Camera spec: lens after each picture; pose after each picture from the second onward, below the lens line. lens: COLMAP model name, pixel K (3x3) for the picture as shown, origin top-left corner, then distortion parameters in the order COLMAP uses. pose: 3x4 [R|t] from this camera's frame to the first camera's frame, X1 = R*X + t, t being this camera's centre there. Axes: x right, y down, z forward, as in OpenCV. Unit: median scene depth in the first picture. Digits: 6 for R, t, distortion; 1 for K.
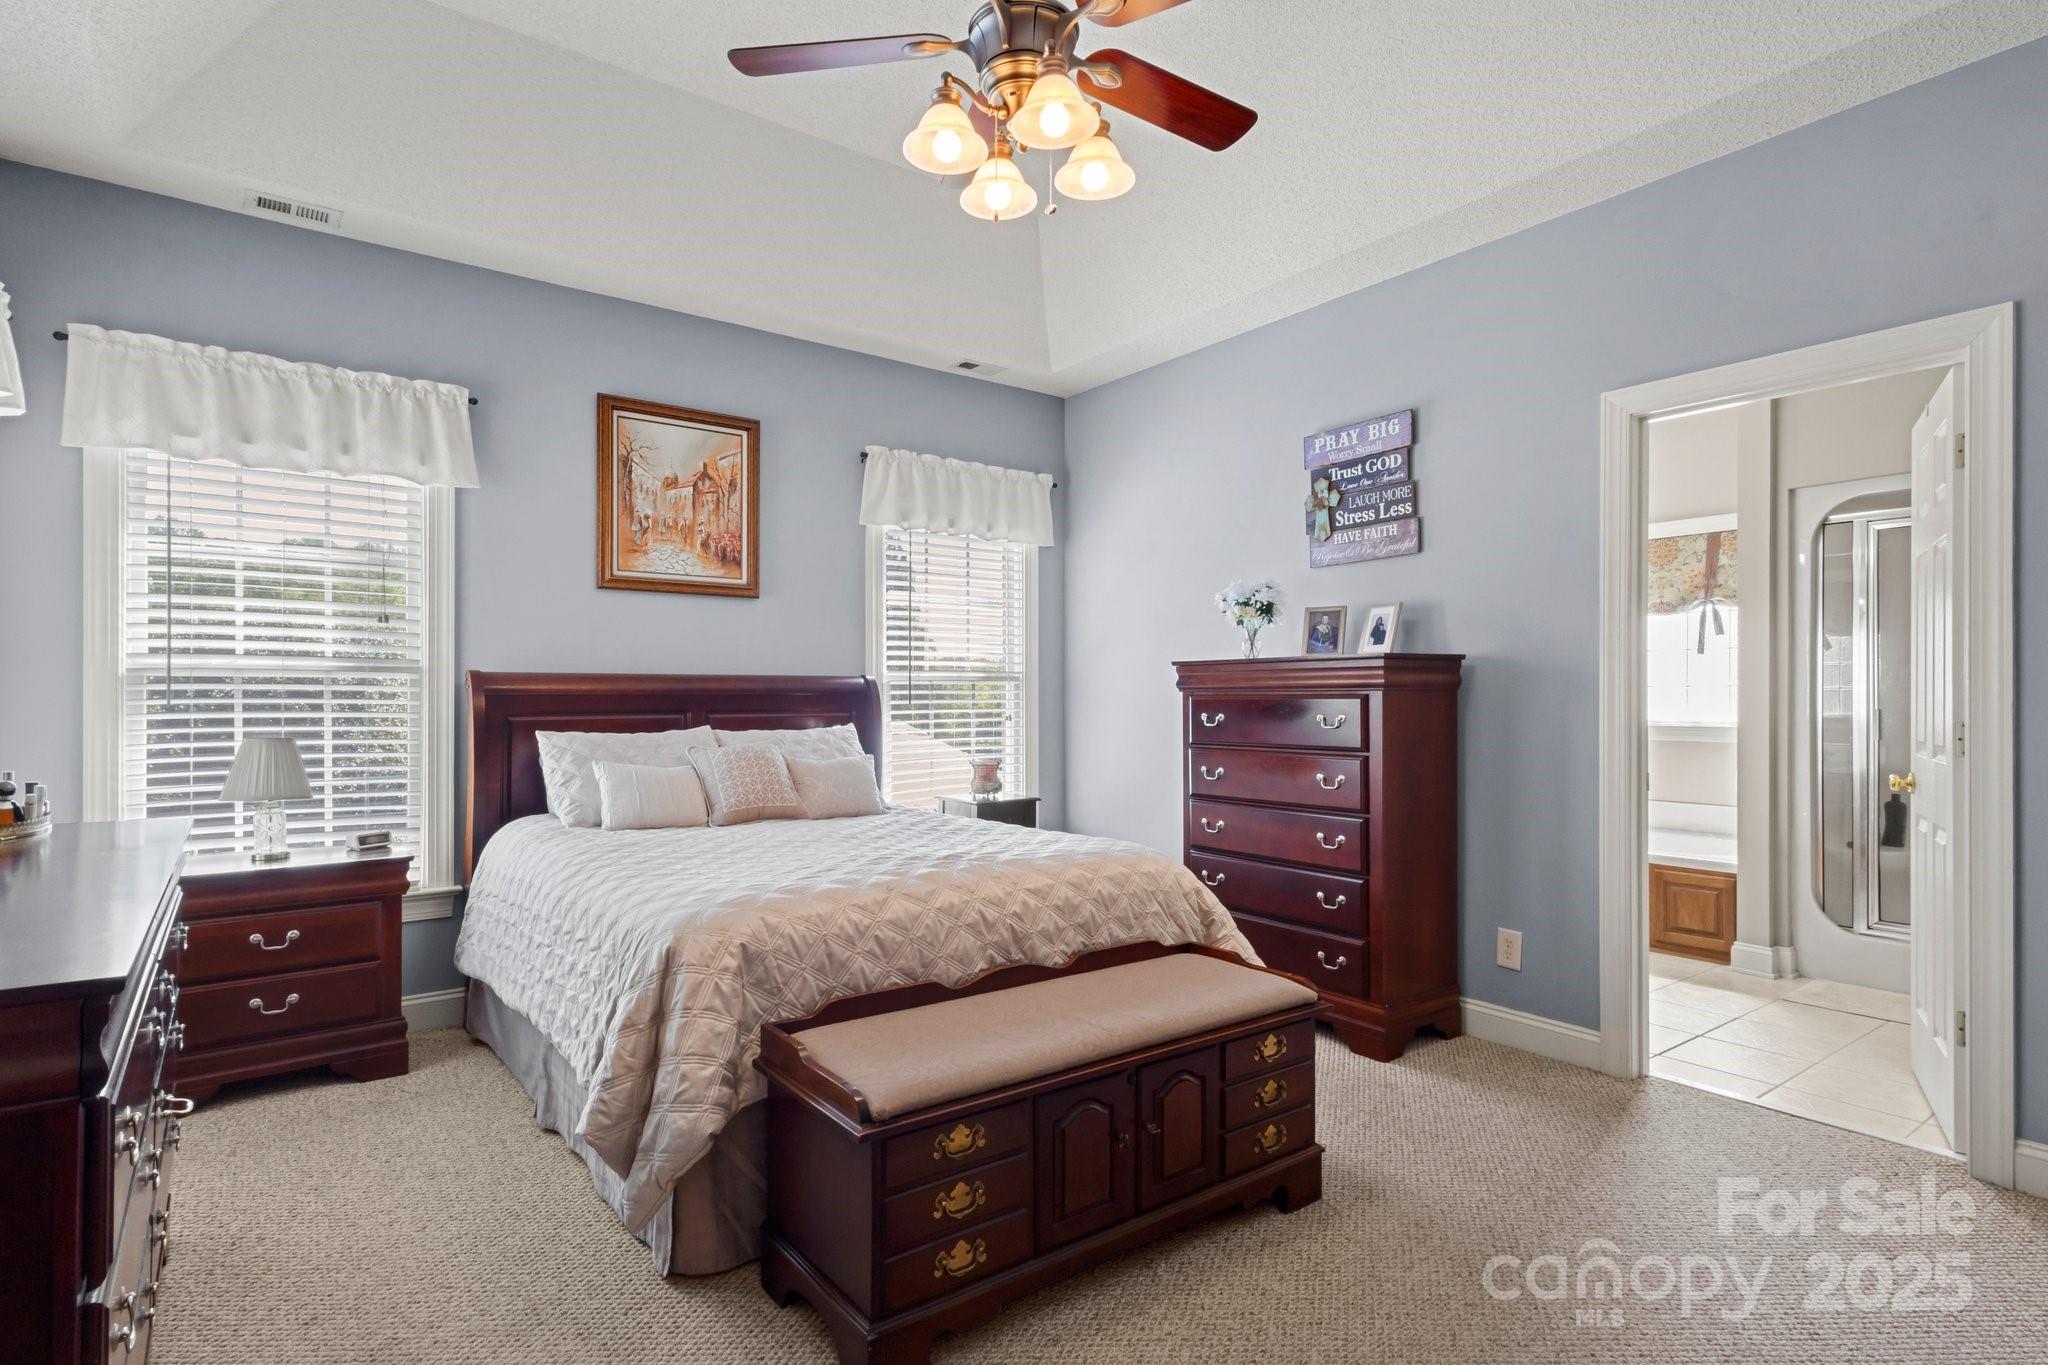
lens RADIAL K [[1021.3, 0, 1013.8], [0, 1021.3, 698.9], [0, 0, 1]] dist [-0.001740, -0.000070]
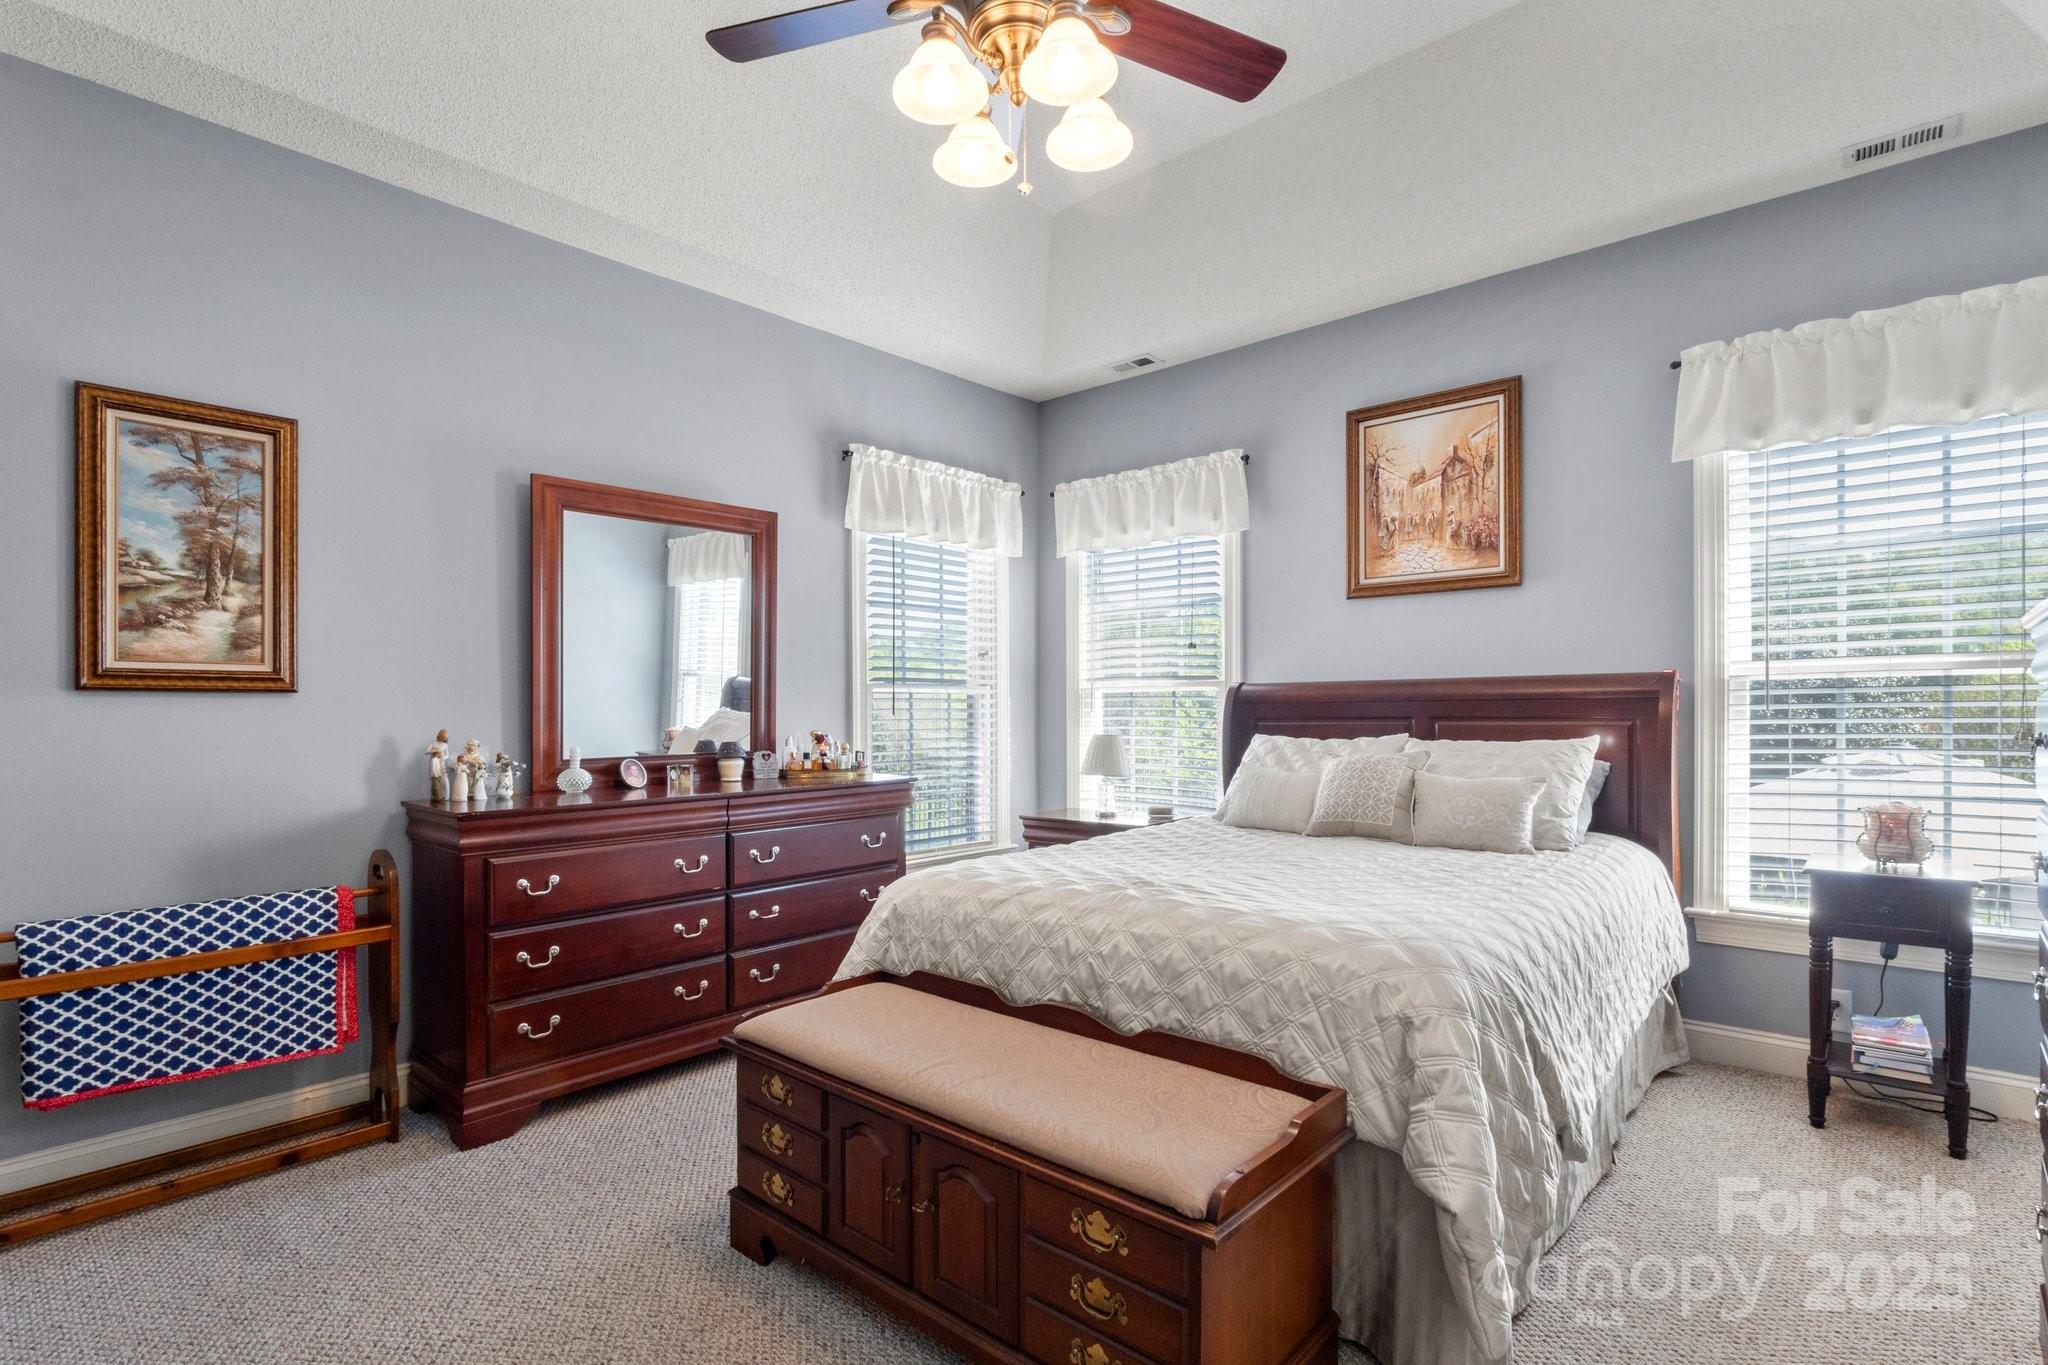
lens RADIAL K [[980.6, 0, 1027.5], [0, 980.6, 695.3], [0, 0, 1]] dist [-0.006438, 0.000798]
pose [[0.219770, -0.015758, -0.975424, 0.482290], [0.008290, 0.999864, -0.014285, 0.000825], [0.975517, -0.004947, 0.219871, 0.453524]]
